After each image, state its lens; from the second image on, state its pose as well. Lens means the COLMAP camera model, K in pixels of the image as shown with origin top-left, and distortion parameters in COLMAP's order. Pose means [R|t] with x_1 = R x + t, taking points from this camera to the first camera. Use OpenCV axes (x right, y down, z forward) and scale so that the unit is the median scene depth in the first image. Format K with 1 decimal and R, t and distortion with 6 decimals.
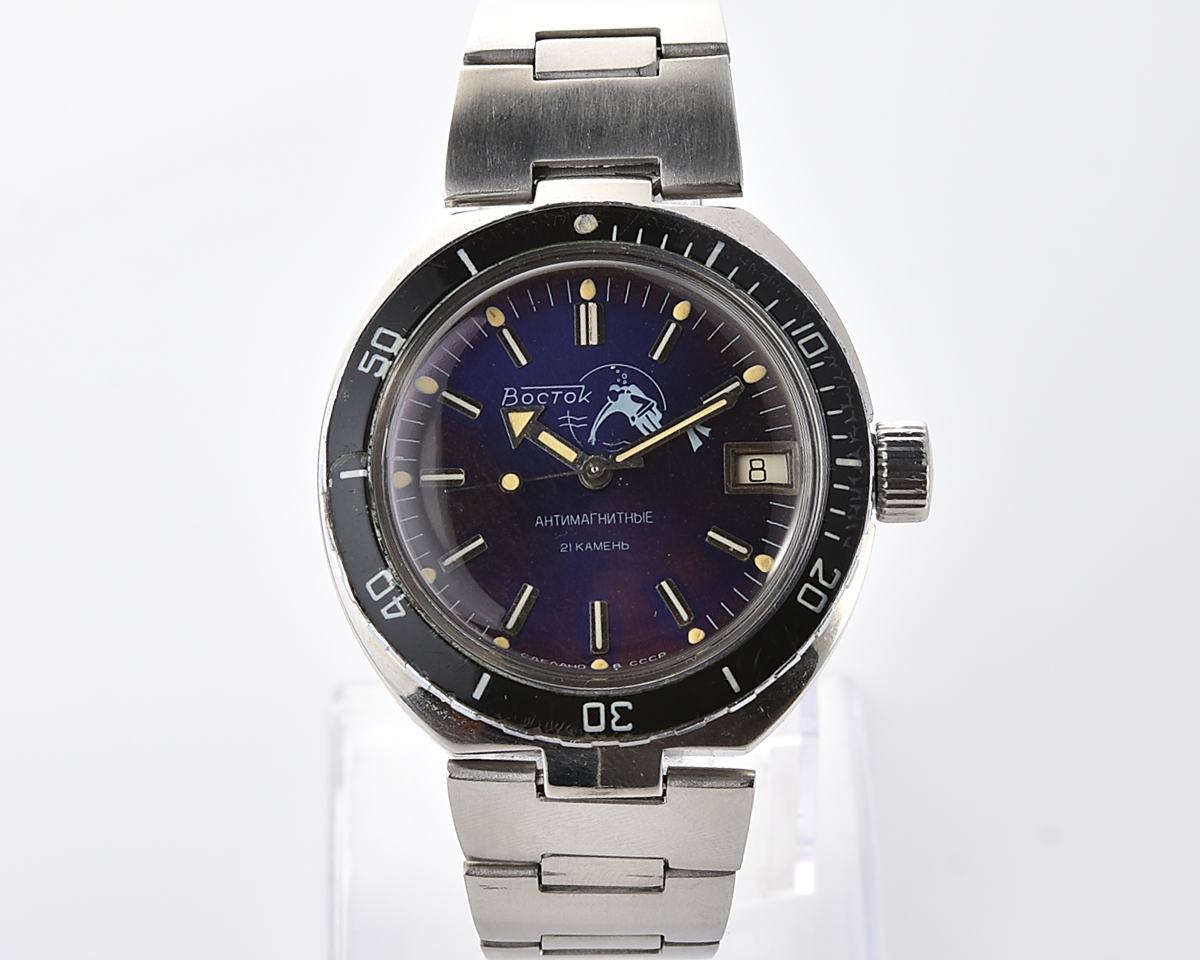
lens RADIAL K [[5251.0, 0, 544.3], [0, 5251.0, 476.3], [0, 0, 1]] dist [1.122013, -39.997528]
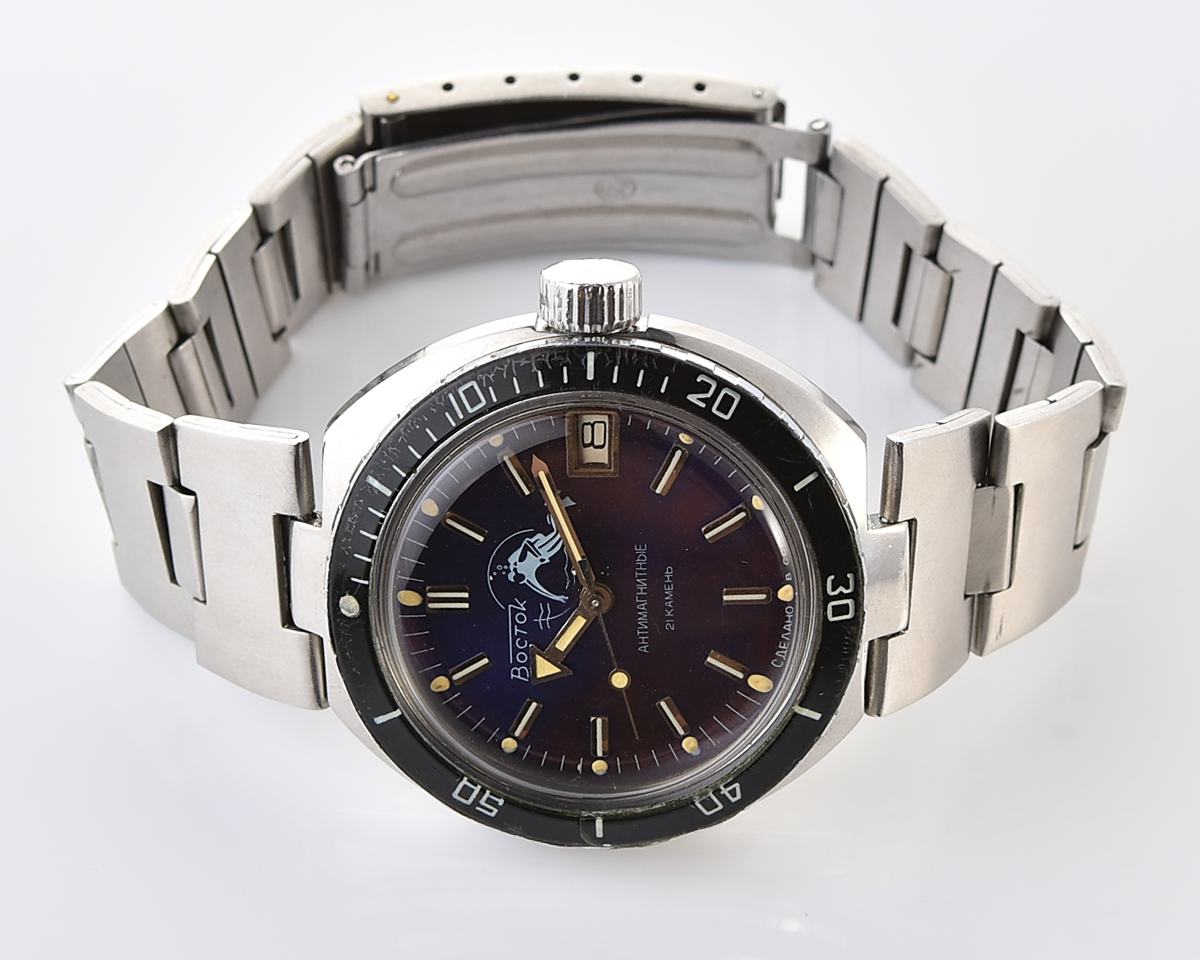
lens RADIAL K [[5251.0, 0, 544.3], [0, 5251.0, 476.3], [0, 0, 1]] dist [1.122013, -39.997528]
pose [[0.002620, -0.957916, -0.287037, 0.324652], [0.991781, -0.034229, 0.123285, -0.135520], [-0.127921, -0.285001, 0.949953, 0.038153]]
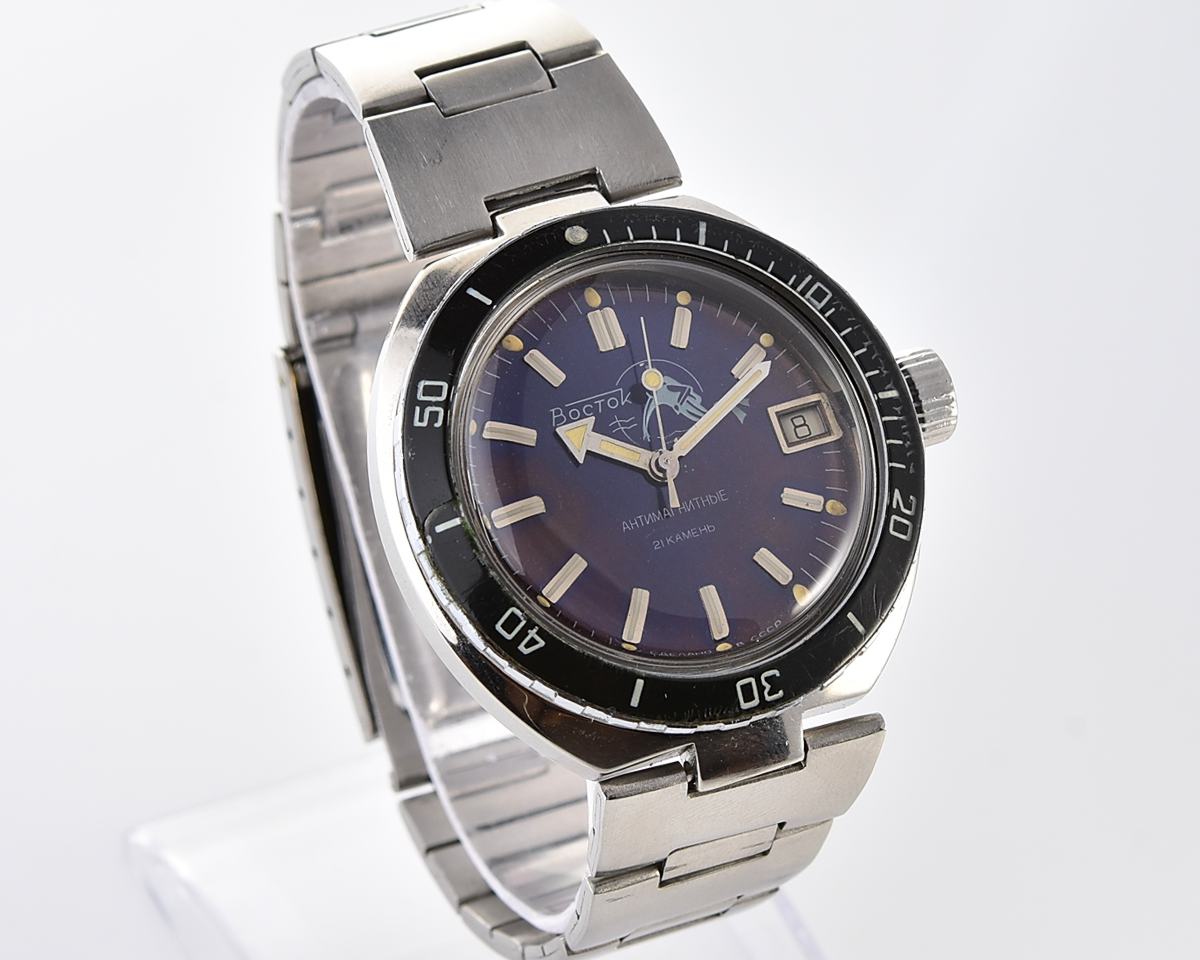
lens RADIAL K [[5251.0, 0, 544.3], [0, 5251.0, 476.3], [0, 0, 1]] dist [1.122013, -39.997528]
pose [[0.906298, -0.242982, 0.345809, -0.358881], [0.269790, 0.962426, -0.030819, 0.026054], [-0.325327, 0.121227, 0.937799, 0.062437]]
